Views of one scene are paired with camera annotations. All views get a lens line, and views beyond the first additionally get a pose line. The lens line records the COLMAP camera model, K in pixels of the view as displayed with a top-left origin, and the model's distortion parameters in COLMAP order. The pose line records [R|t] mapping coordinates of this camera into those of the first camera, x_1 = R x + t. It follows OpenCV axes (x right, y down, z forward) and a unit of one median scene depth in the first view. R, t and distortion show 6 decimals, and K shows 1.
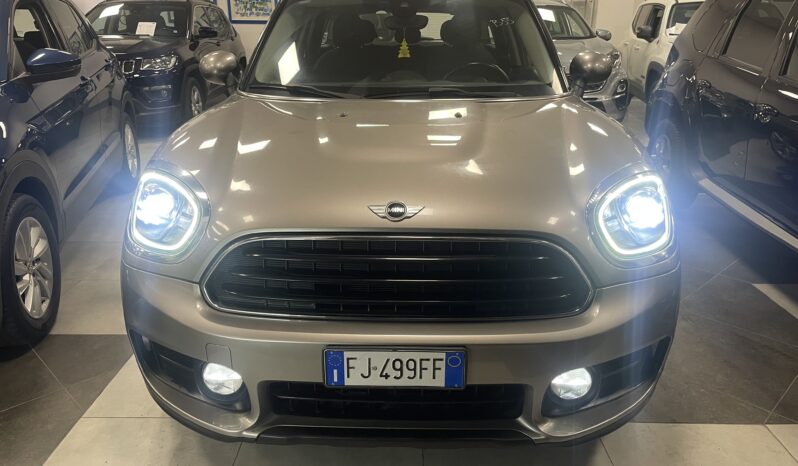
lens RADIAL K [[577.4, 0, 400.1], [0, 577.4, 231.1], [0, 0, 1]] dist [0.045621, -0.073623]
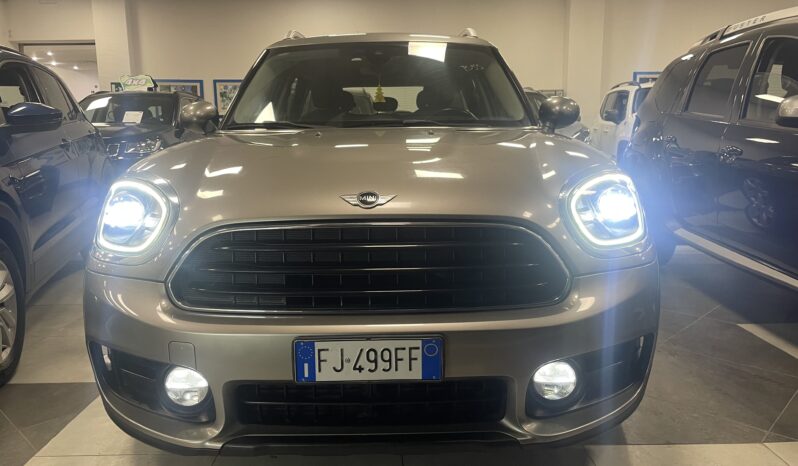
lens RADIAL K [[577.4, 0, 400.1], [0, 577.4, 231.1], [0, 0, 1]] dist [0.045621, -0.073623]
pose [[0.999401, -0.019227, 0.028786, 0.016883], [0.023547, 0.987131, -0.158171, 0.162528], [-0.025375, 0.158754, 0.986992, 0.026559]]
